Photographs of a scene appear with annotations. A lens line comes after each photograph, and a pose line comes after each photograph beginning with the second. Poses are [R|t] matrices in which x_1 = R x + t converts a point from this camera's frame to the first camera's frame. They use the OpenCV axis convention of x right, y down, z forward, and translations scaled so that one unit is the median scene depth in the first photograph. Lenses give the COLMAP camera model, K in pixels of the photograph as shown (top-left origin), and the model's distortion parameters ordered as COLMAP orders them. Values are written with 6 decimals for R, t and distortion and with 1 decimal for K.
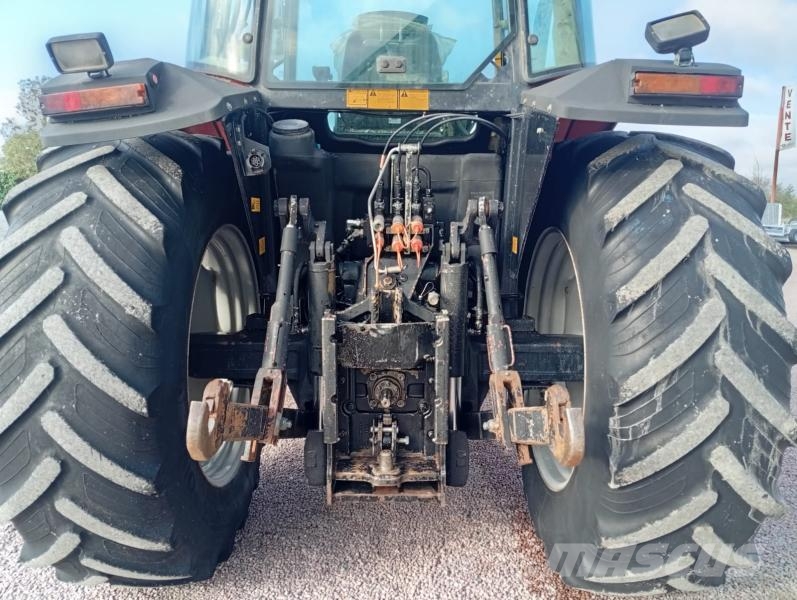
lens RADIAL K [[638.4, 0, 403.0], [0, 638.4, 297.2], [0, 0, 1]] dist [0.087849, -0.176250]
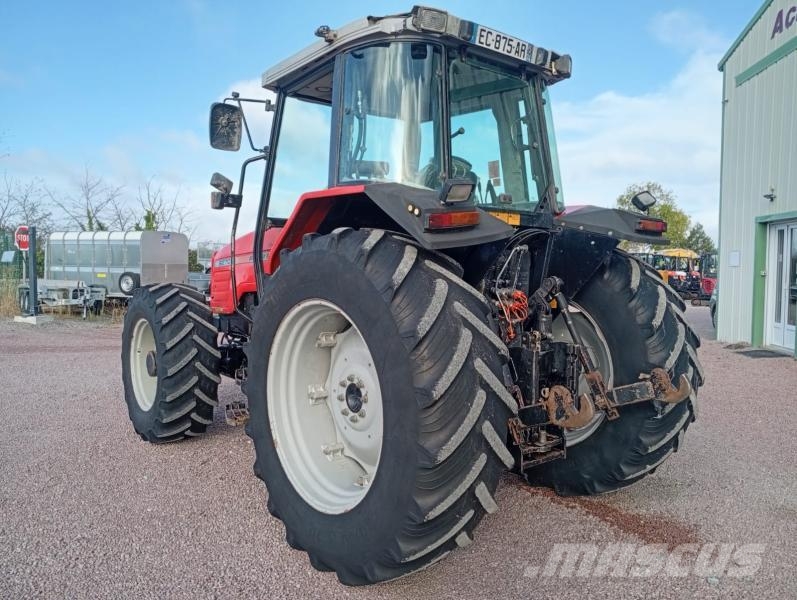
lens RADIAL K [[604.7, 0, 398.5], [0, 604.7, 300.0], [0, 0, 1]] dist [0.065805, -0.142069]
pose [[0.772266, -0.035932, 0.634282, -1.409742], [0.089077, 0.994661, -0.052107, -0.047682], [-0.629024, 0.096740, 0.771343, -0.014605]]
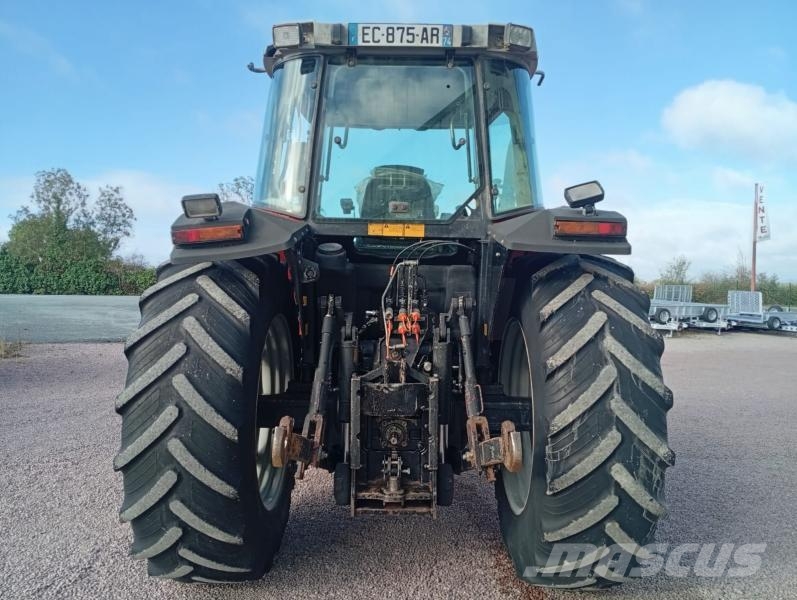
lens RADIAL K [[638.4, 0, 403.0], [0, 638.4, 297.2], [0, 0, 1]] dist [0.087849, -0.176250]
pose [[0.999957, 0.005978, 0.007080, -0.020633], [-0.005001, 0.991399, -0.130780, 0.039064], [-0.007801, 0.130739, 0.991386, -0.481459]]
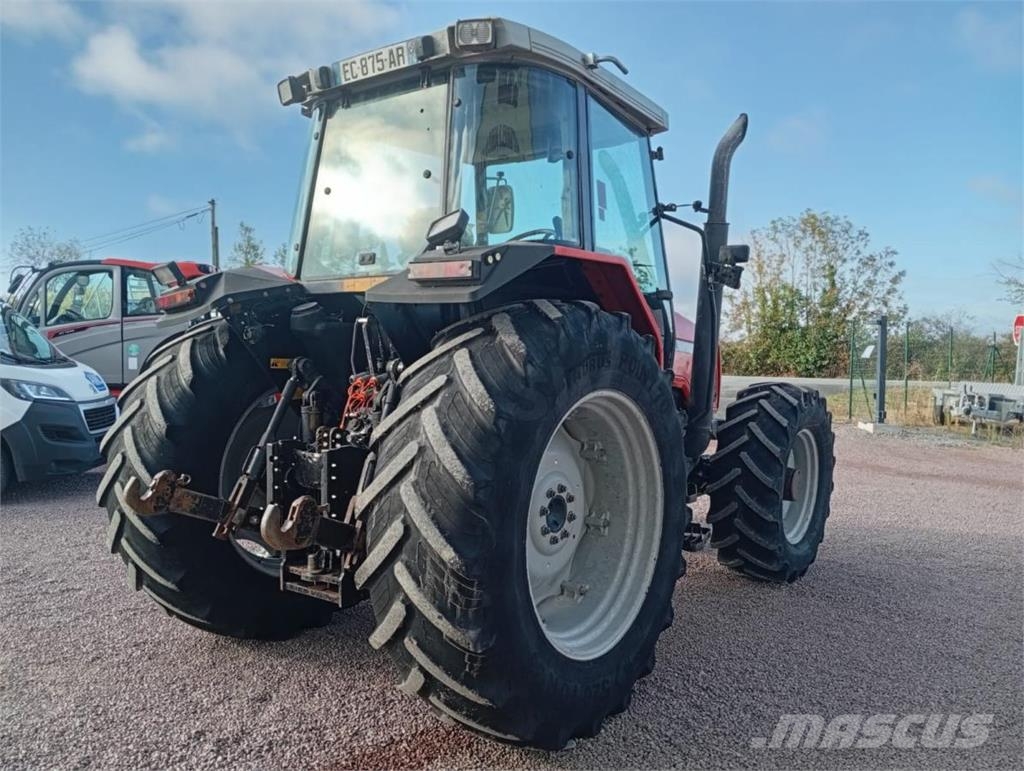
lens RADIAL K [[820.2, 0, 517.8], [0, 820.2, 381.9], [0, 0, 1]] dist [0.087849, -0.176250]
pose [[0.797688, 0.020228, -0.602731, 1.413765], [-0.093998, 0.991393, -0.091132, 0.013012], [0.595699, 0.129350, 0.792724, -0.128674]]
